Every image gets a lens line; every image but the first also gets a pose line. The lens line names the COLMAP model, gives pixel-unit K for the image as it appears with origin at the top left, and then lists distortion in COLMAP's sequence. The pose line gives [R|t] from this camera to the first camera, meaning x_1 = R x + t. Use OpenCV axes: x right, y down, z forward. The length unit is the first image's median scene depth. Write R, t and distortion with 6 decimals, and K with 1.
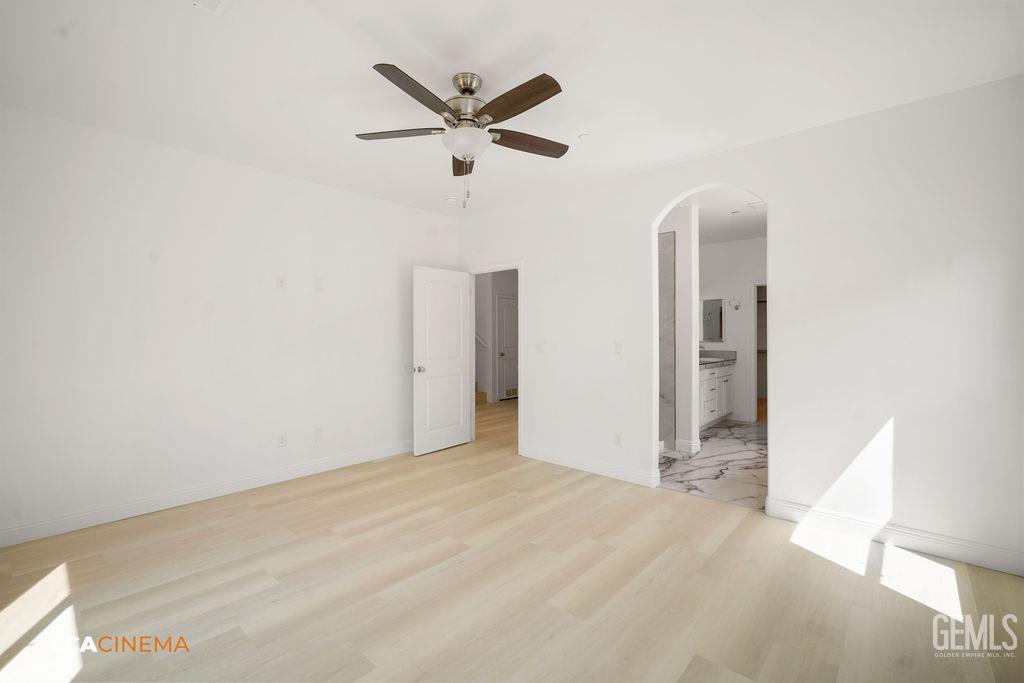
lens RADIAL K [[444.3, 0, 515.2], [0, 444.3, 334.4], [0, 0, 1]] dist [-0.011126, 0.001261]
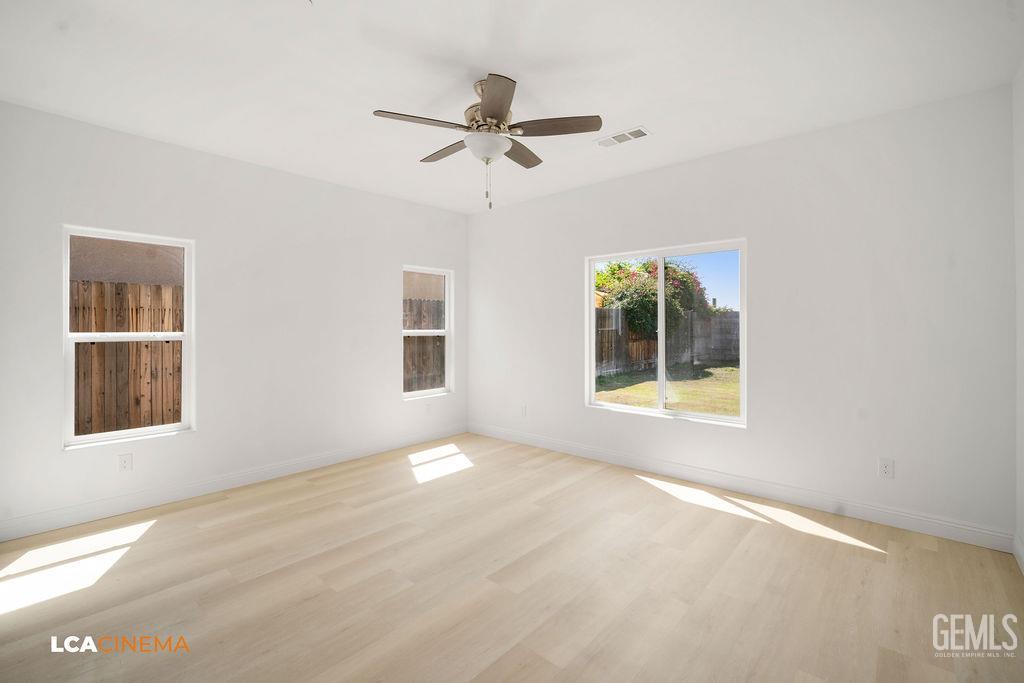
lens RADIAL K [[444.3, 0, 515.2], [0, 444.3, 334.4], [0, 0, 1]] dist [-0.011126, 0.001261]
pose [[-0.999980, -0.002376, -0.005944, -0.153668], [-0.002394, 0.999992, 0.003076, 0.011214], [0.005937, 0.003090, -0.999978, 1.938016]]
